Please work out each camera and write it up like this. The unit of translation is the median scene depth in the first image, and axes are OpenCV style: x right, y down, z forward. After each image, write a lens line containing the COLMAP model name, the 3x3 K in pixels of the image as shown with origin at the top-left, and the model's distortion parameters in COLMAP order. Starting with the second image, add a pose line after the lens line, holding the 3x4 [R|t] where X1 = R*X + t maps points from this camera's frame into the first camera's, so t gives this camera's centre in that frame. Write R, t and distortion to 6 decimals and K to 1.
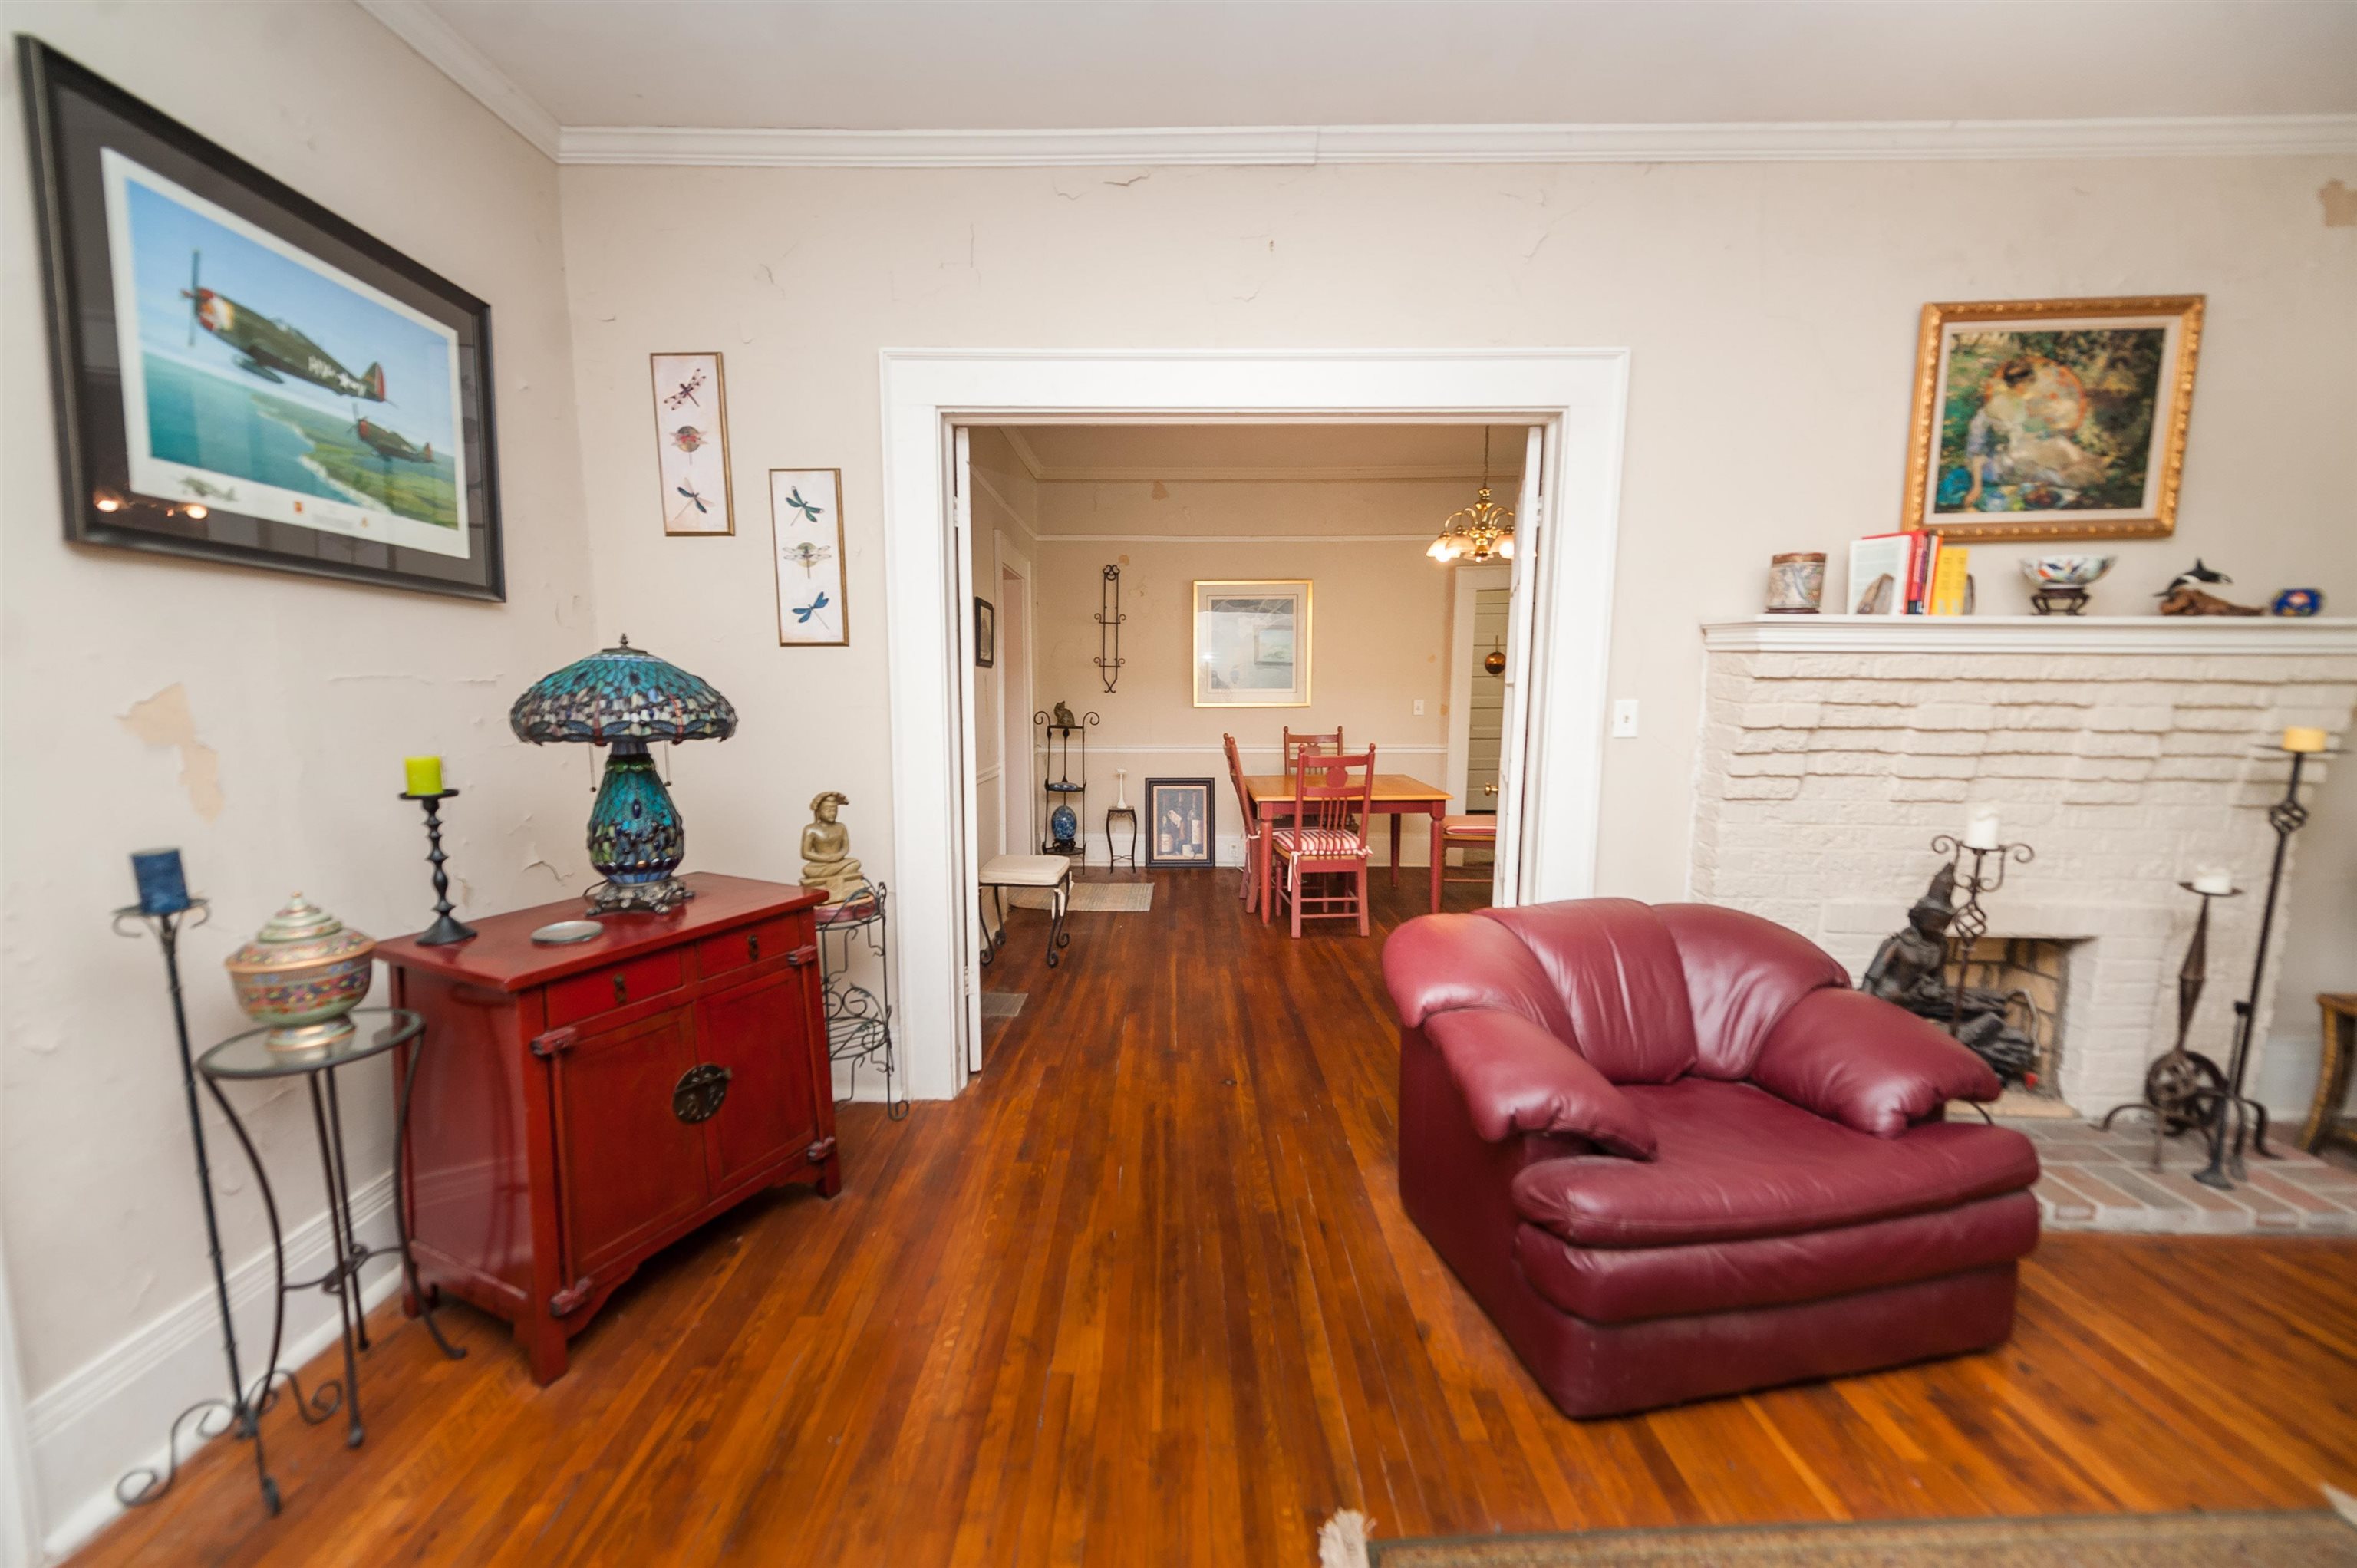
lens RADIAL K [[945.9, 0, 1177.4], [0, 945.9, 791.7], [0, 0, 1]] dist [0.020542, -0.008330]
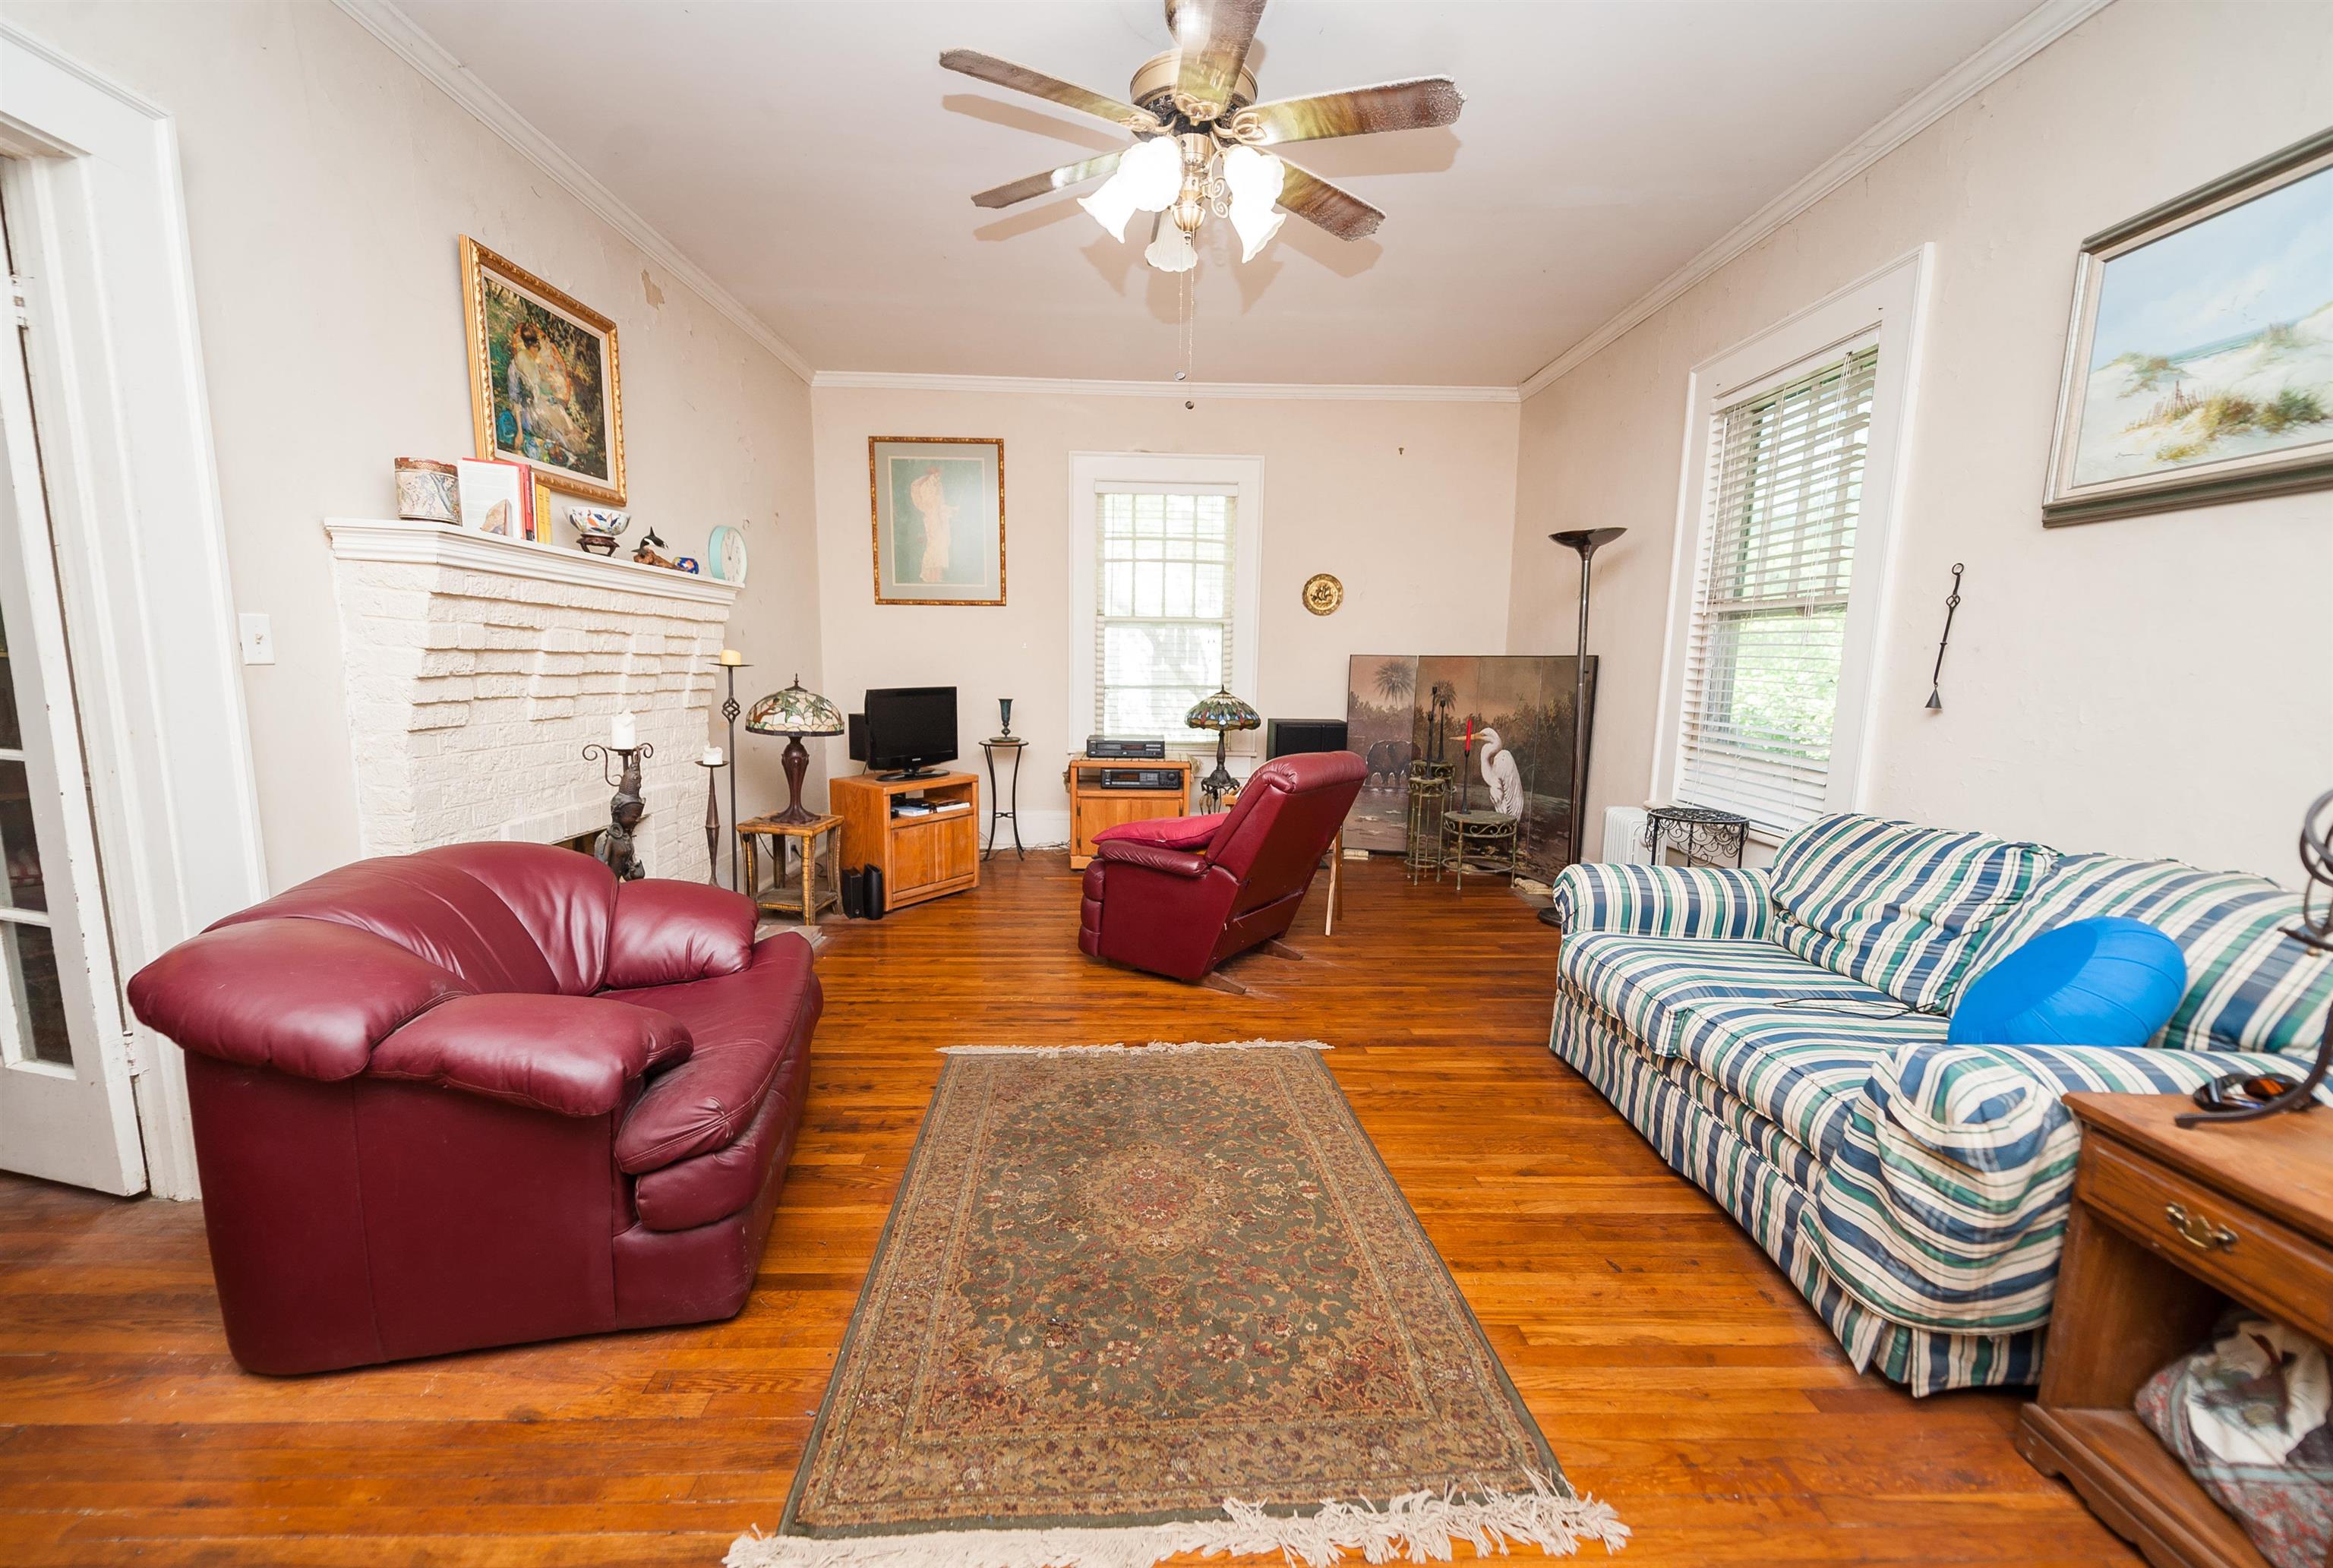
lens RADIAL K [[937.9, 0, 1166.5], [0, 937.9, 784.0], [0, 0, 1]] dist [0.020601, 0.000067]
pose [[-0.027895, -0.135768, 0.990348, -0.330858], [0.101221, 0.985257, 0.137922, 0.005512], [-0.994473, 0.104092, -0.013741, 0.321240]]
